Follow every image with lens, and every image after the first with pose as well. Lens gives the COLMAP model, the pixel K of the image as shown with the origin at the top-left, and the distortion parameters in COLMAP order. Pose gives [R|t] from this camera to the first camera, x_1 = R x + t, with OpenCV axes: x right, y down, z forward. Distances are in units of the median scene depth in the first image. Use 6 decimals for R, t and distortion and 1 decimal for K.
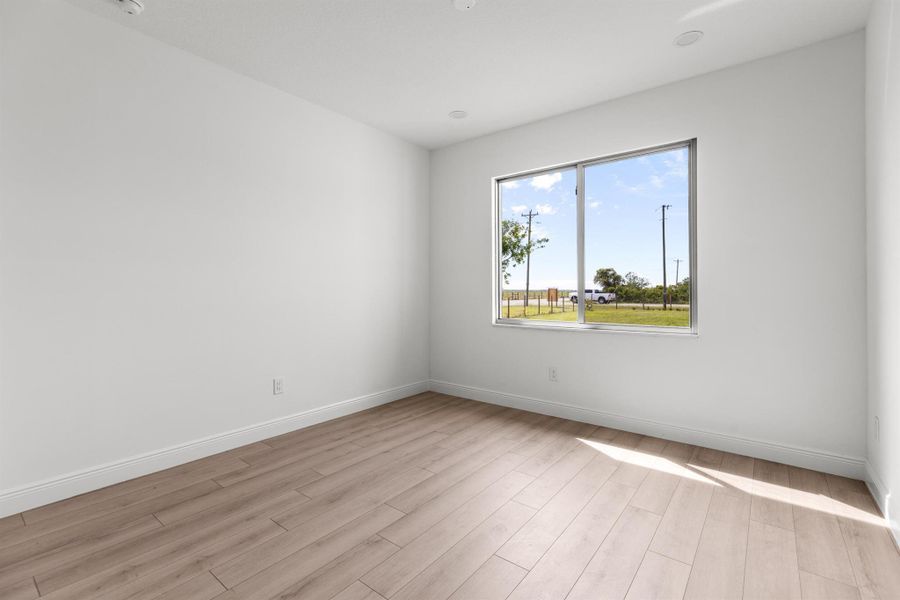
lens RADIAL K [[401.3, 0, 445.9], [0, 401.3, 296.2], [0, 0, 1]] dist [0.004149, 0.000001]
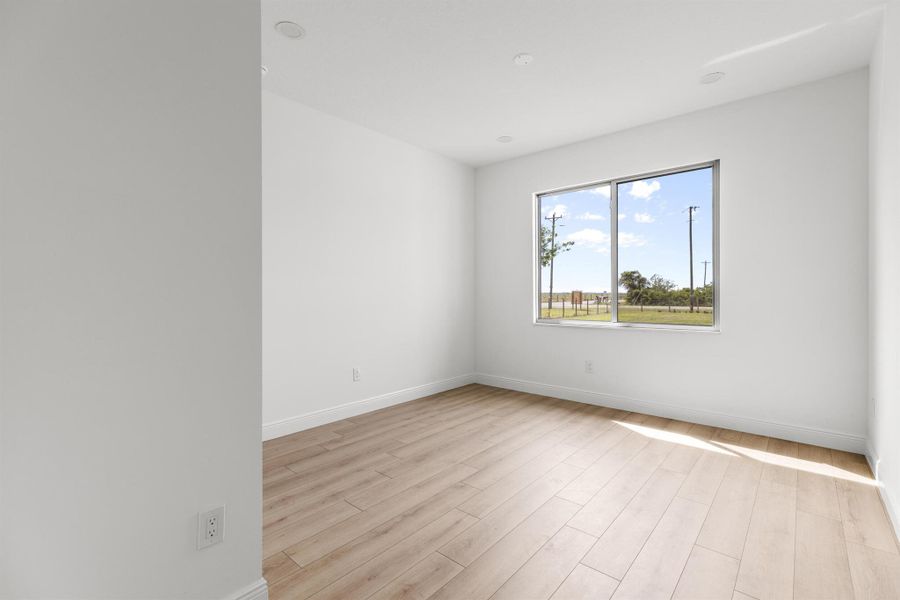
lens RADIAL K [[401.3, 0, 446.4], [0, 401.3, 303.0], [0, 0, 1]] dist [0.004149, 0.000001]
pose [[0.998775, -0.001931, -0.049440, -0.108061], [0.002378, 0.999957, 0.008986, 0.002524], [0.049421, -0.009092, 0.998737, -0.206056]]
